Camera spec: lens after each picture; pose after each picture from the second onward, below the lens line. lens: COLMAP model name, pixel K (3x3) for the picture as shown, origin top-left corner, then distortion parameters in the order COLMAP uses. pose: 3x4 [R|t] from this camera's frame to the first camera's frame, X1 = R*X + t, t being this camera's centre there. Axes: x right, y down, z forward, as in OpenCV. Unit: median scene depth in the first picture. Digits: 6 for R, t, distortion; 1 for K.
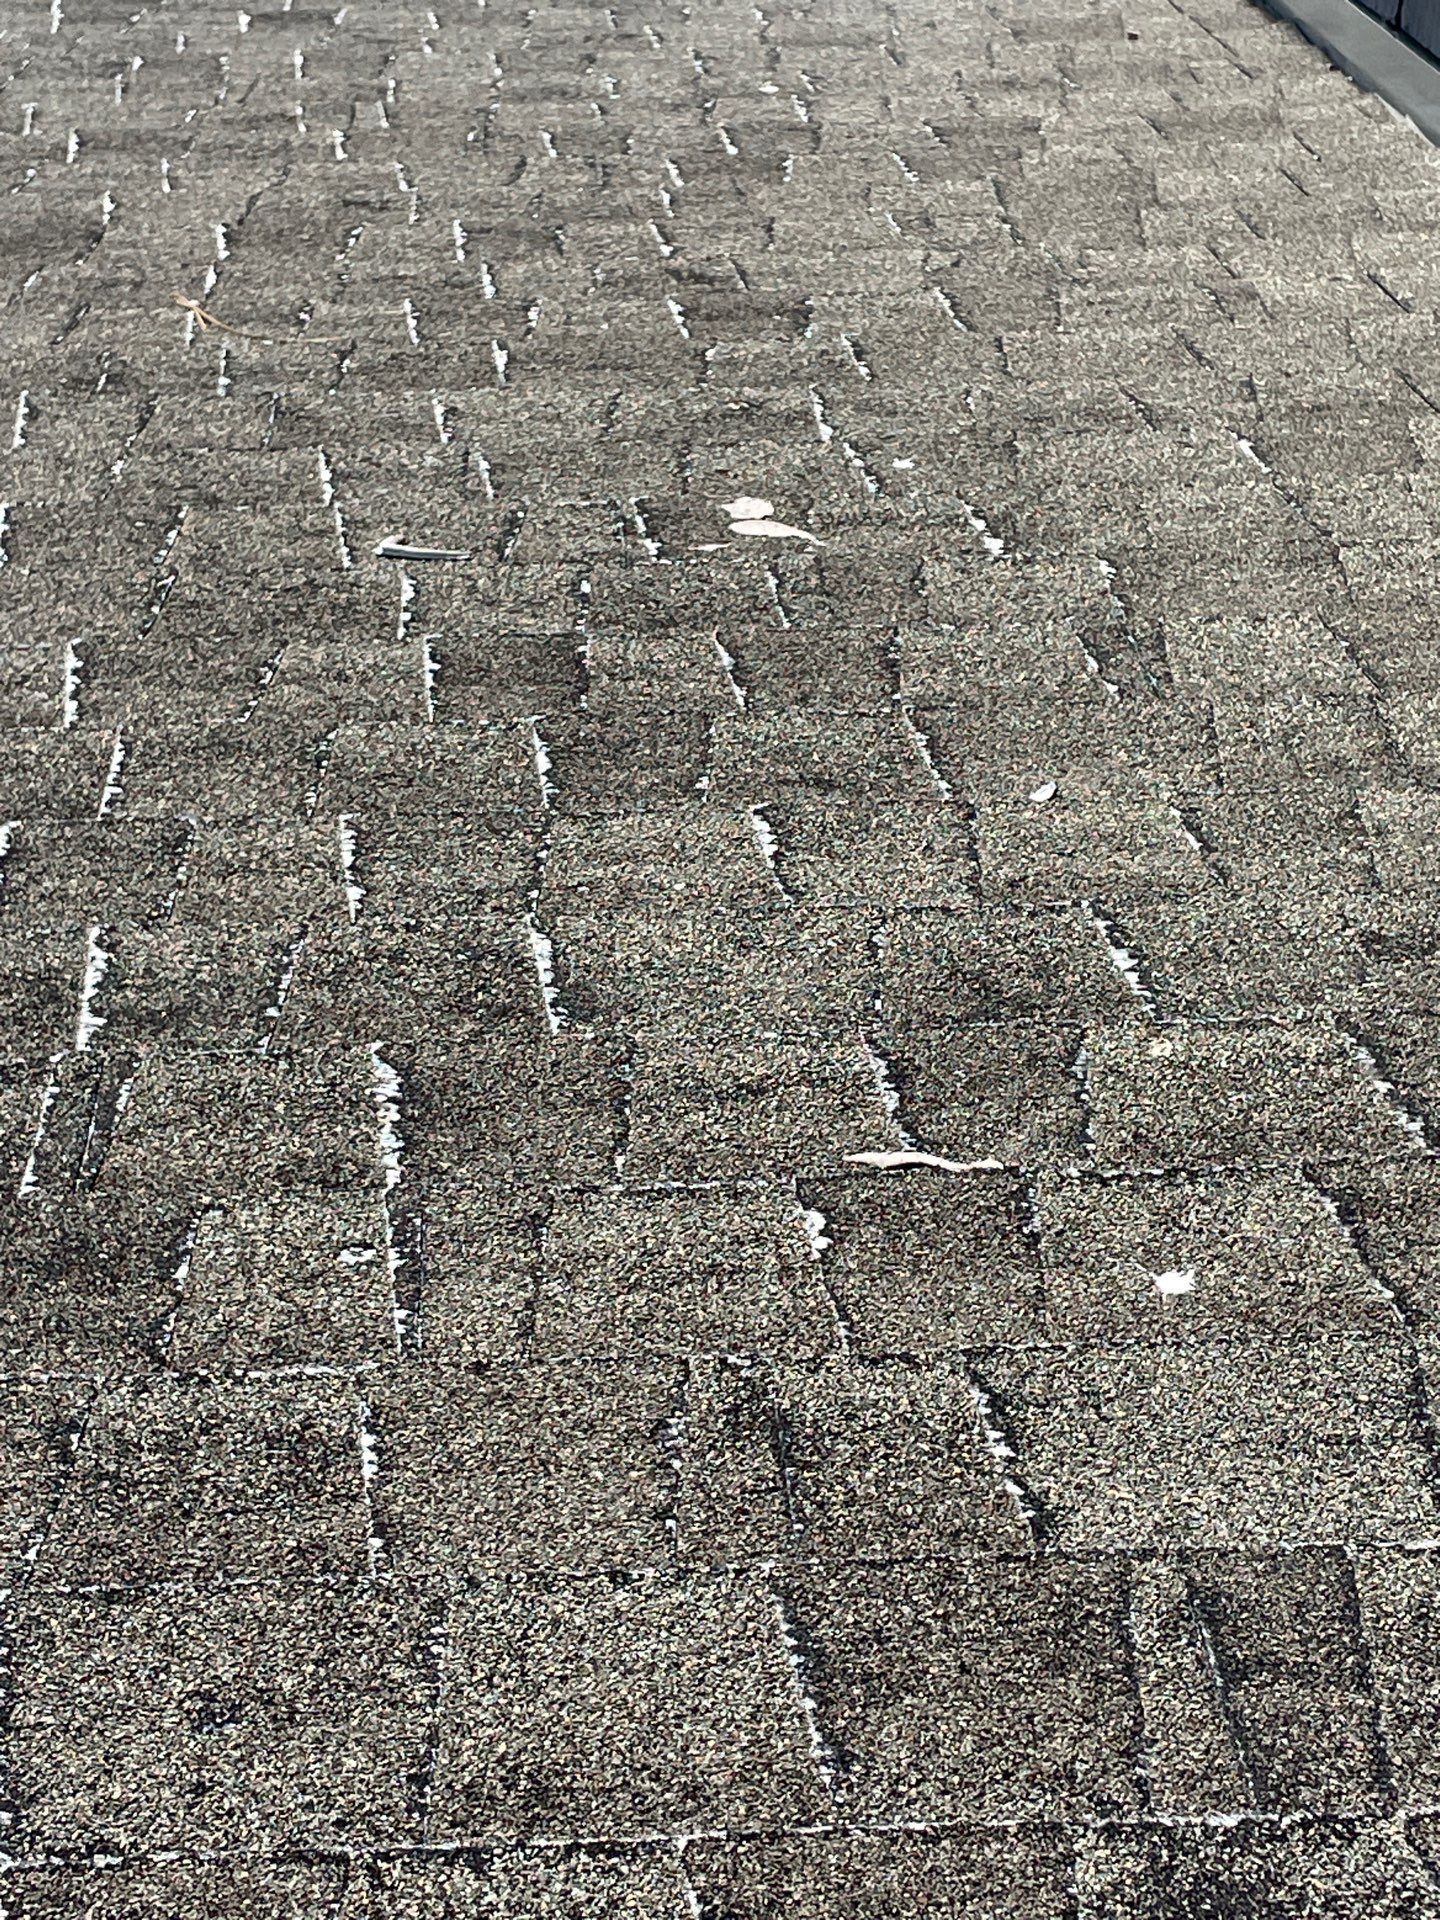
lens RADIAL K [[764.9, 0, 720.0], [0, 764.9, 960.0], [0, 0, 1]] dist [0.004449, 0.000273]
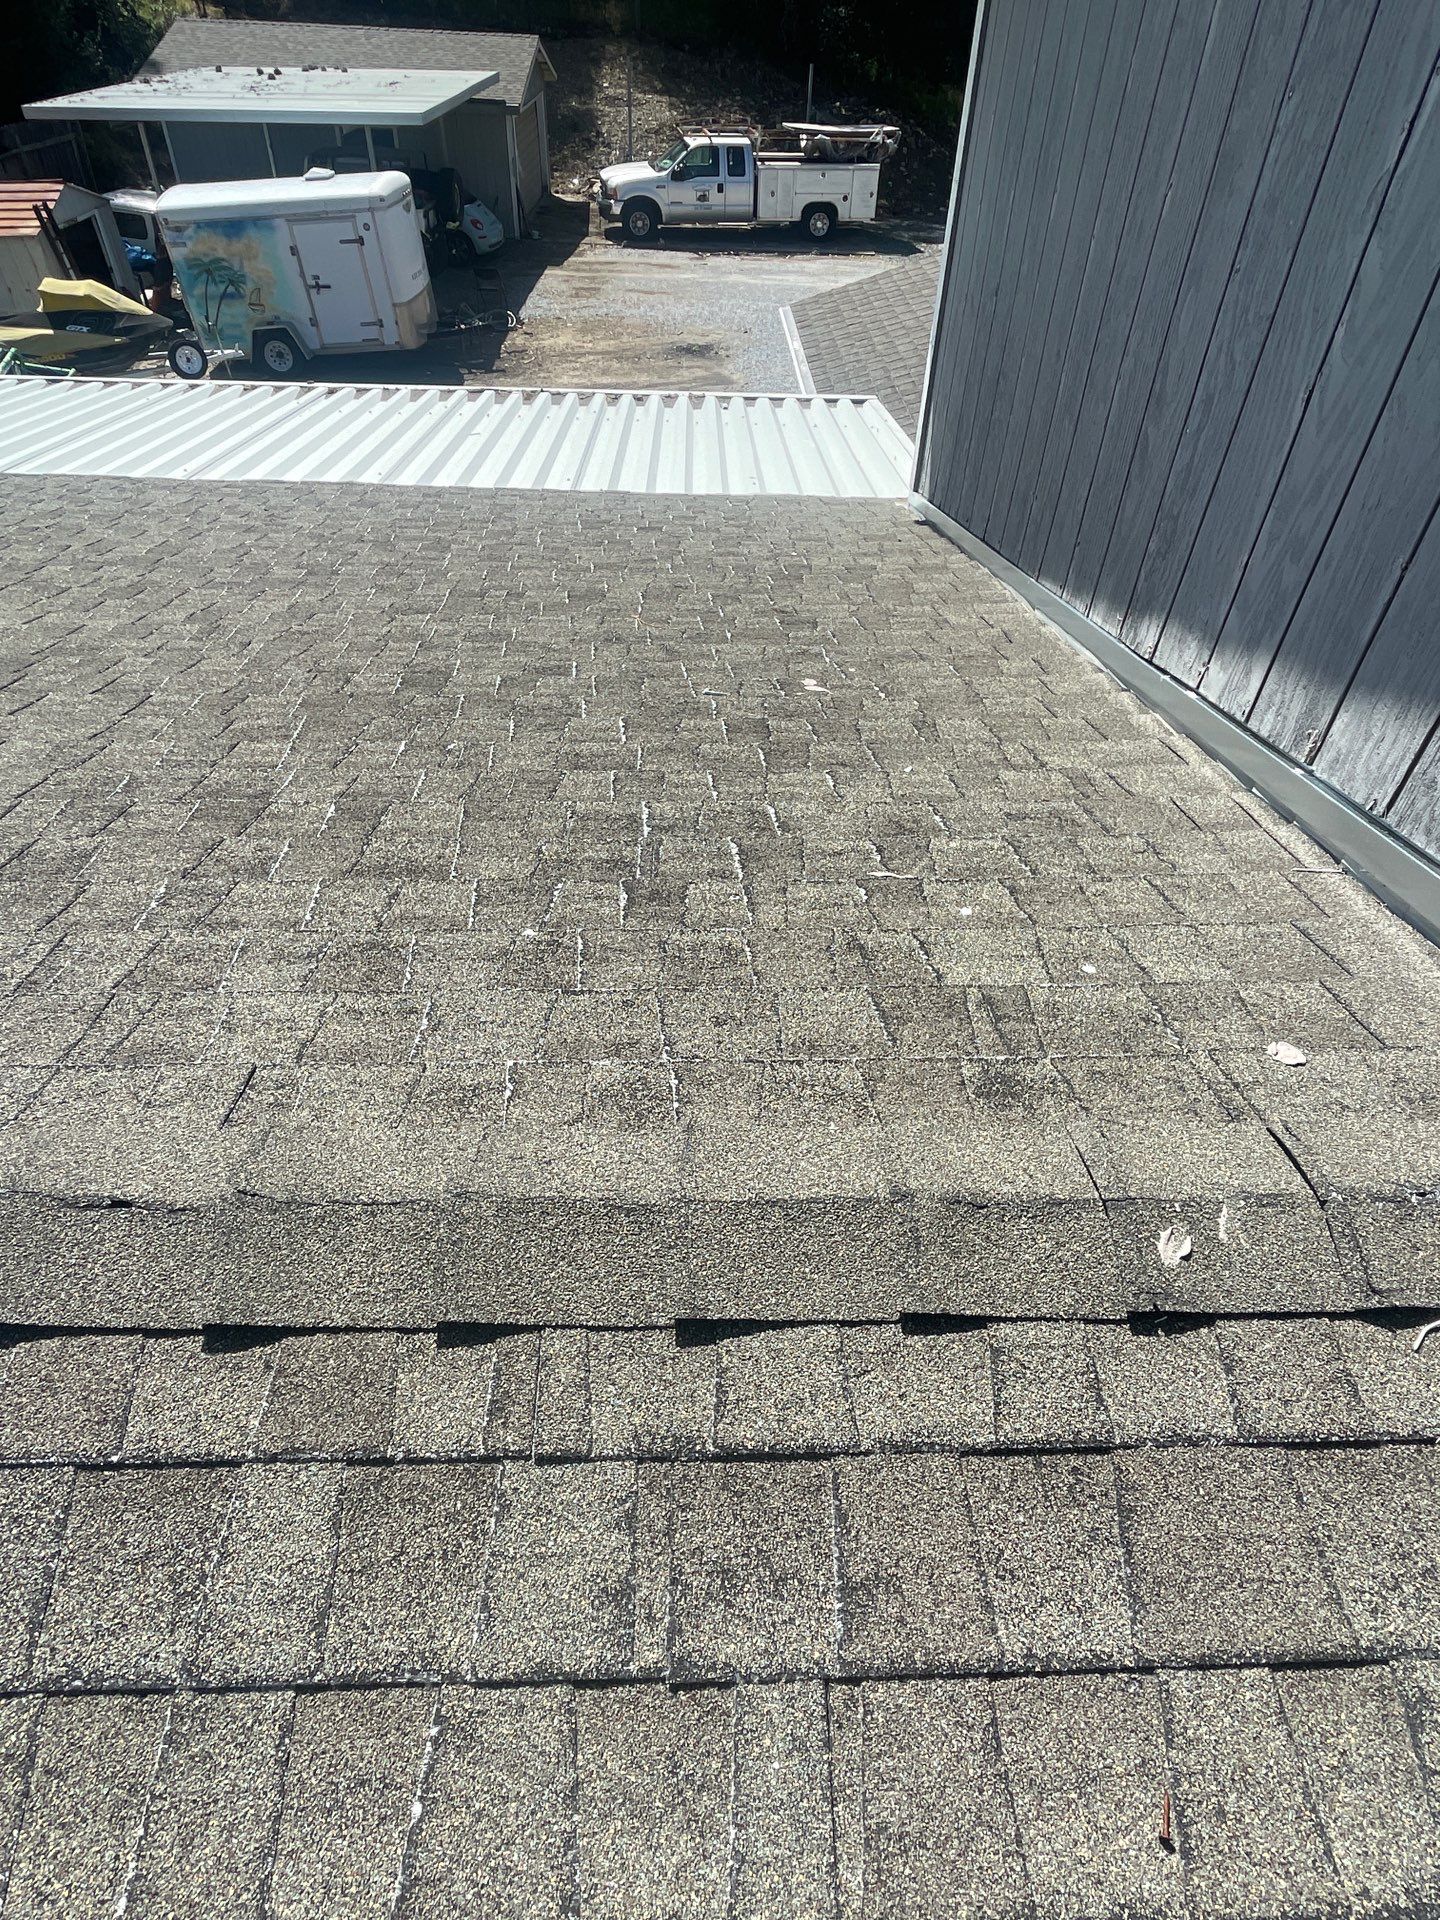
lens RADIAL K [[764.9, 0, 720.0], [0, 764.9, 960.0], [0, 0, 1]] dist [0.004449, 0.000273]
pose [[0.899385, 0.046168, -0.434714, 1.005636], [0.170400, 0.878730, 0.445867, -0.945390], [0.402581, -0.475081, 0.782449, -1.901684]]
